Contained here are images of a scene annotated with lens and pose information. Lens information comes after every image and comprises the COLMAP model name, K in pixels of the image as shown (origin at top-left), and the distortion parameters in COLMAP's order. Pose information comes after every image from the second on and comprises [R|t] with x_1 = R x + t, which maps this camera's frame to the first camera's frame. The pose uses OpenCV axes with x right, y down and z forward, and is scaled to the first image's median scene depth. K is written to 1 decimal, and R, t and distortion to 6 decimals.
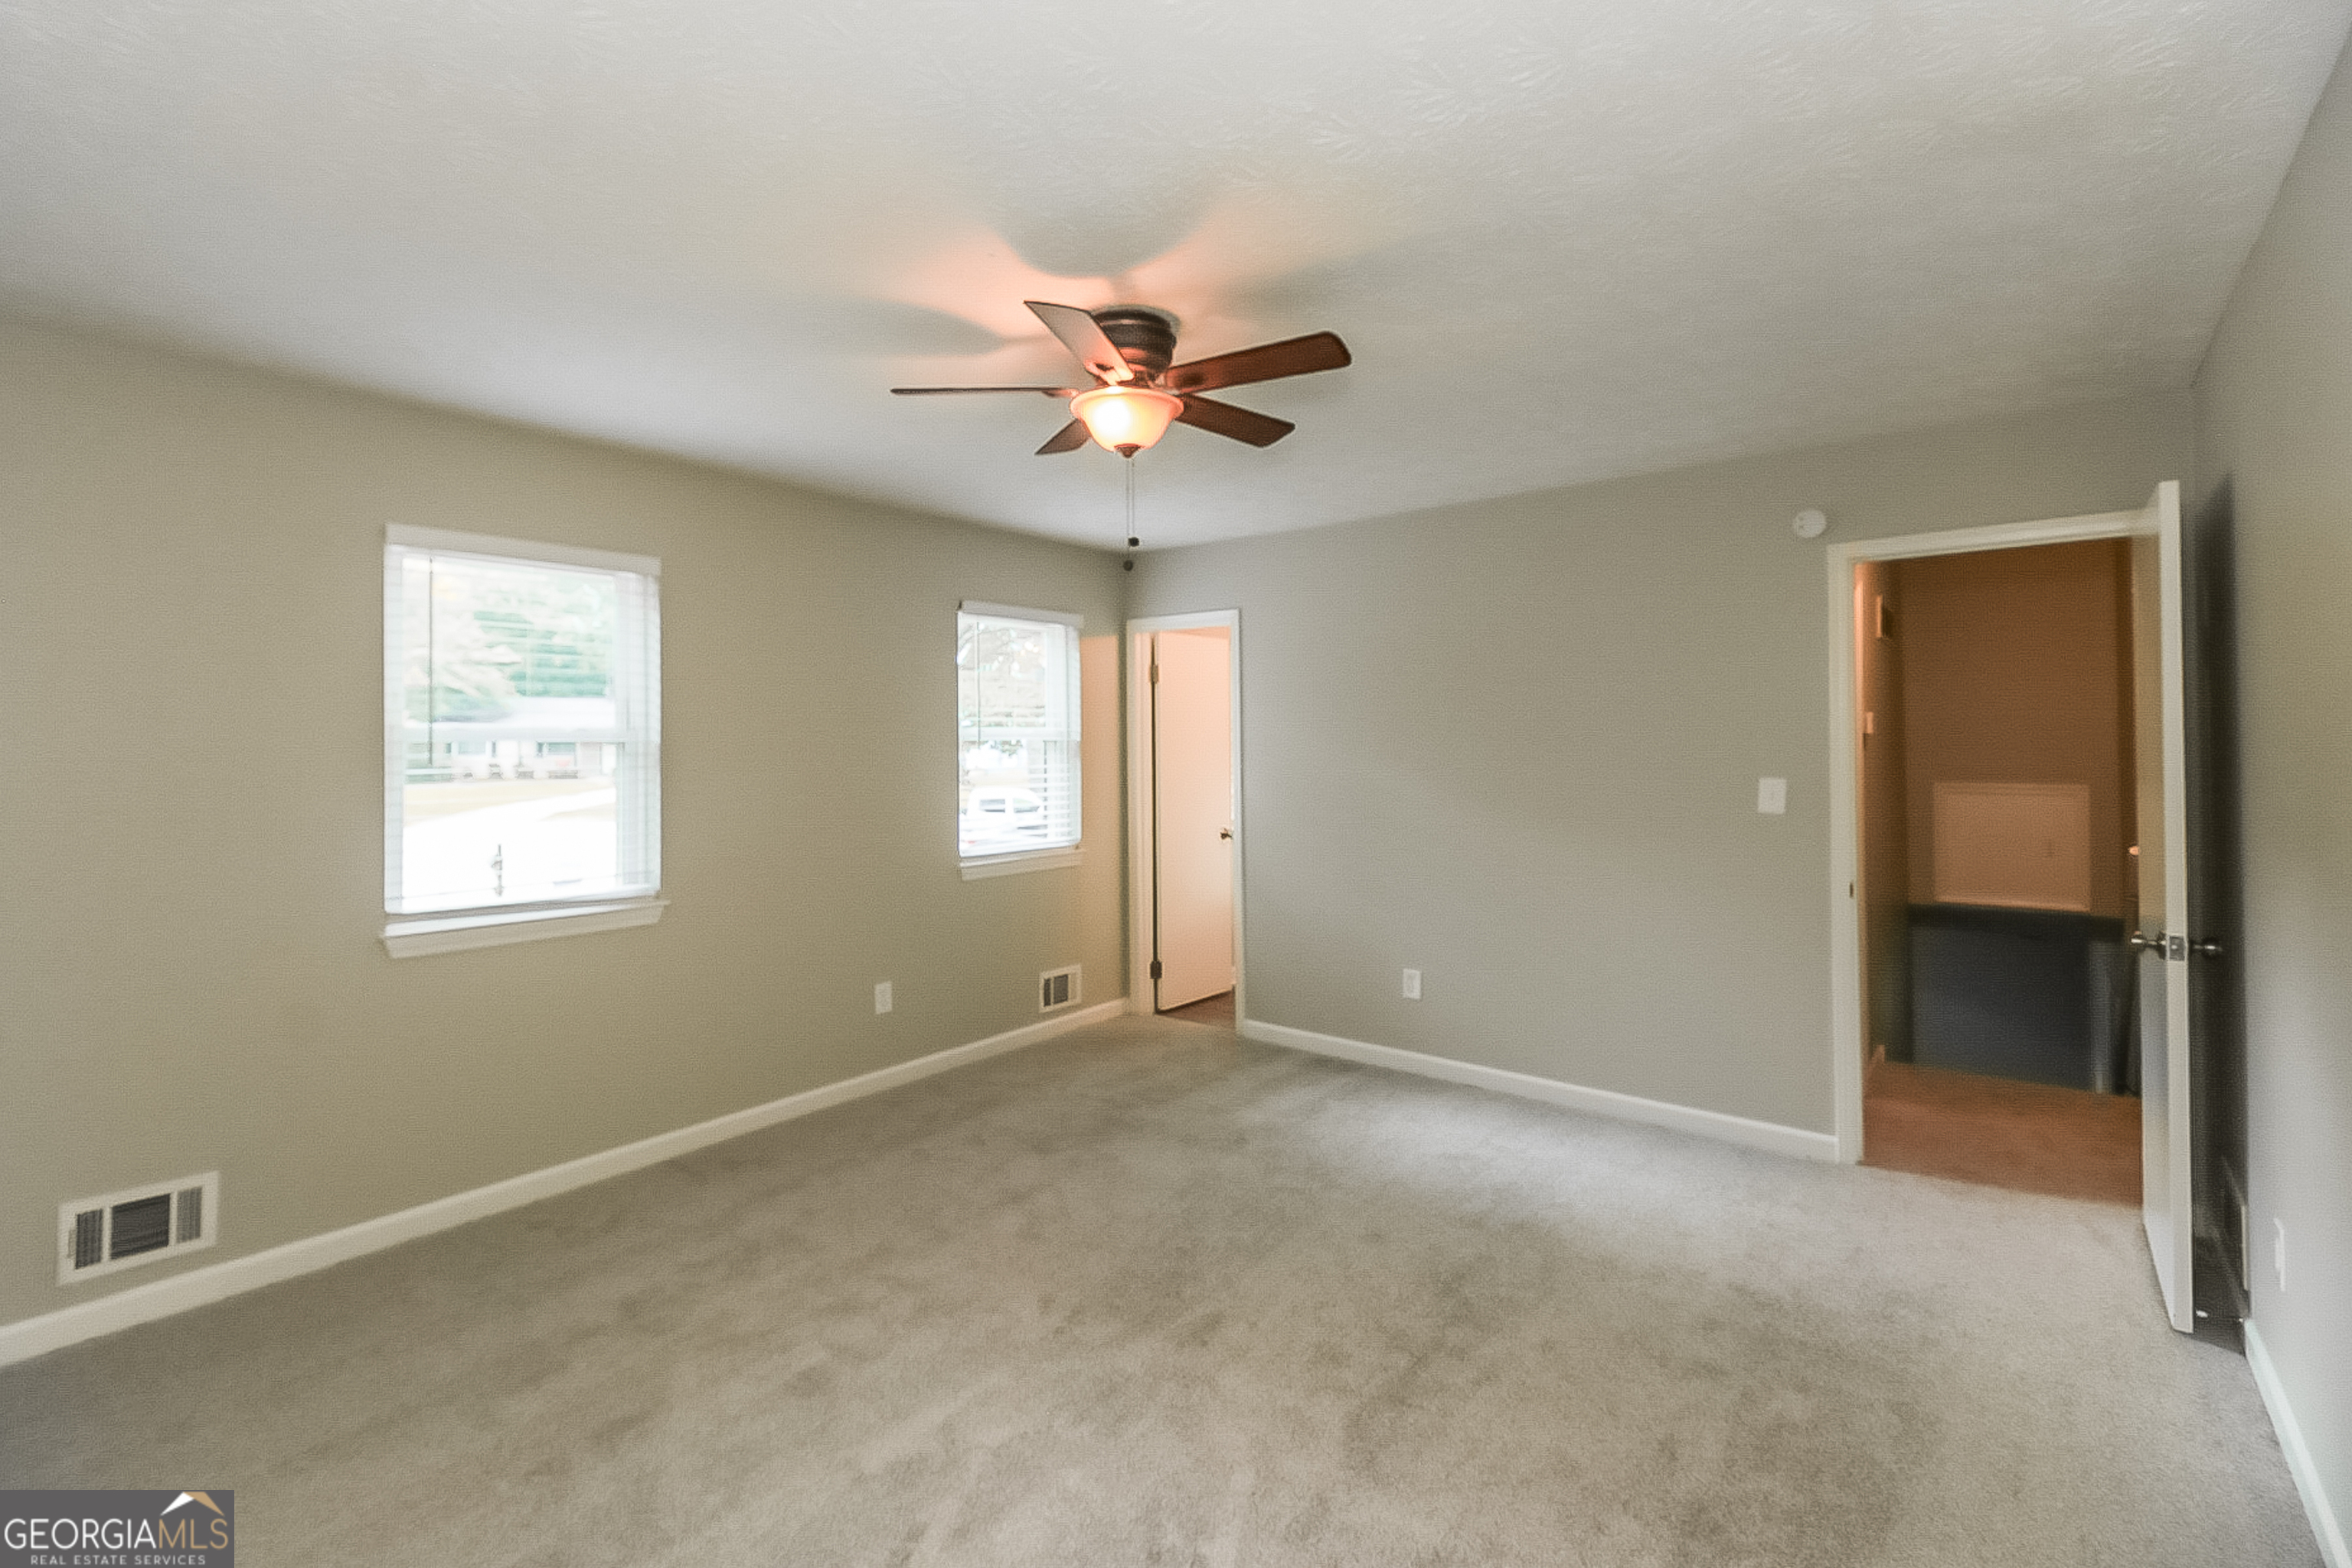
lens RADIAL K [[1082.8, 0, 1161.8], [0, 1082.8, 736.3], [0, 0, 1]] dist [0.036798, 0.000007]
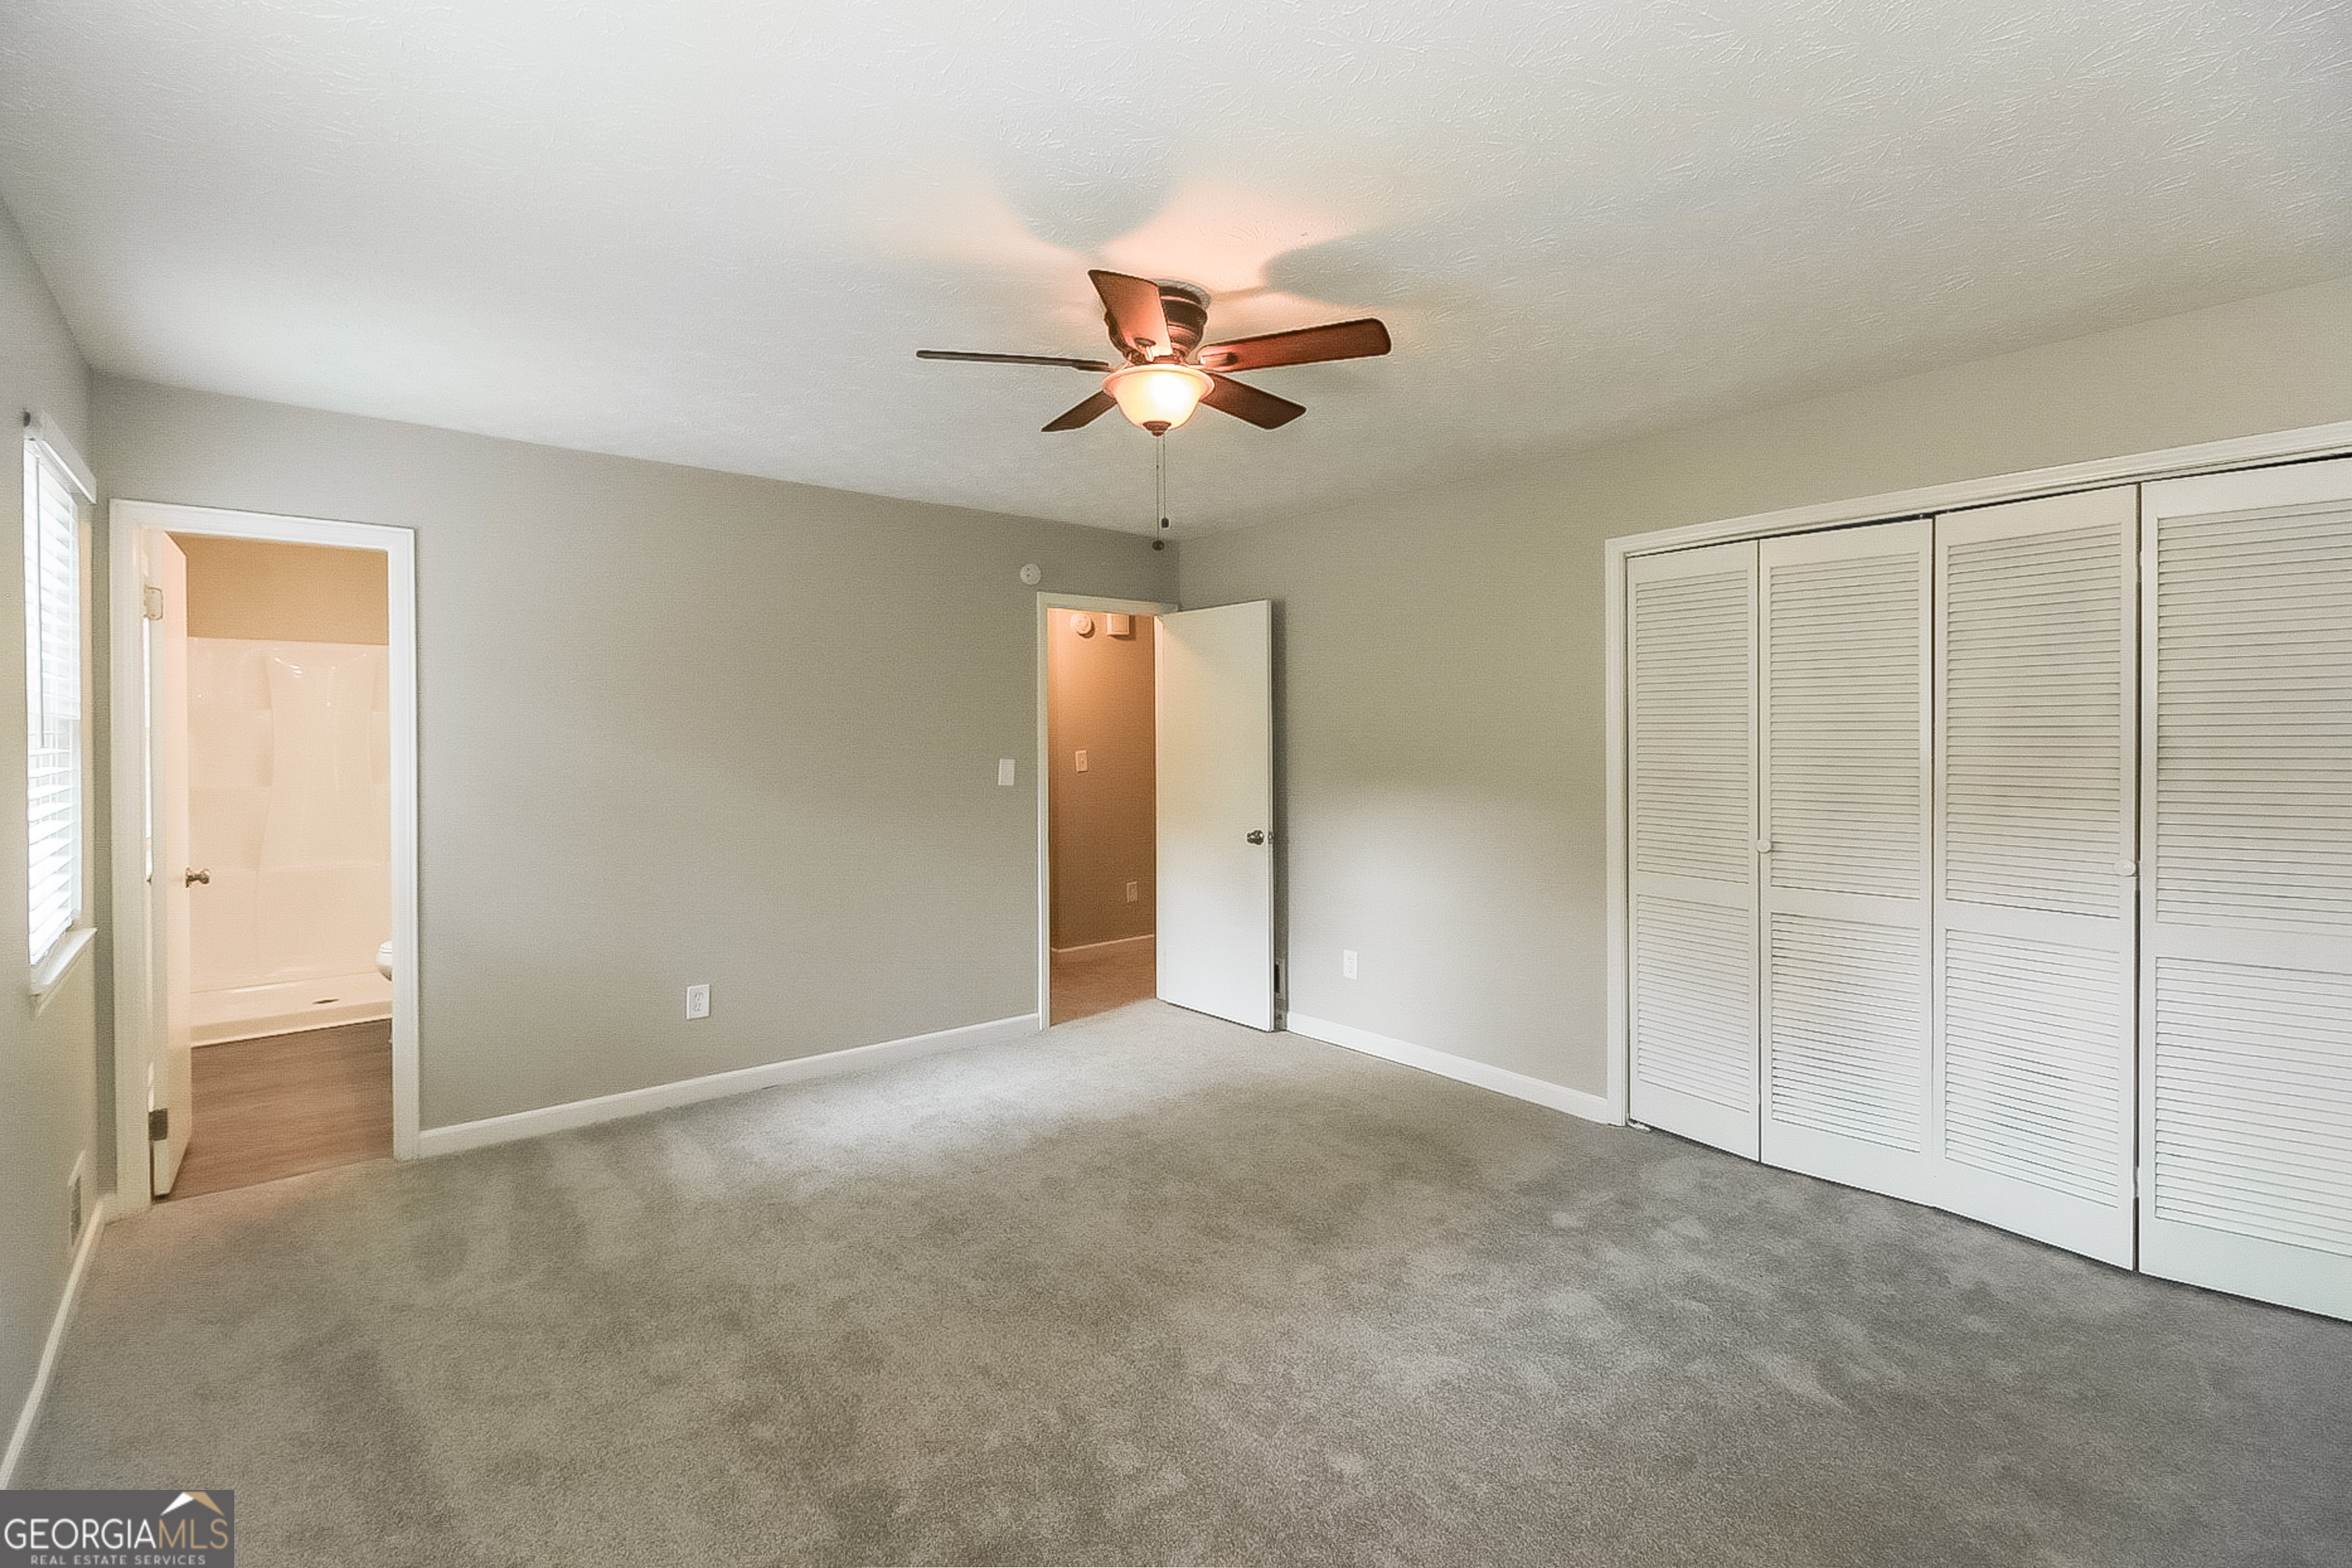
lens RADIAL K [[1082.8, 0, 1161.8], [0, 1082.8, 736.3], [0, 0, 1]] dist [0.036798, 0.000007]
pose [[0.211361, 0.007869, 0.977376, -0.707823], [-0.006052, 0.999959, -0.006742, 0.018176], [-0.977389, -0.004490, 0.211400, 0.552448]]
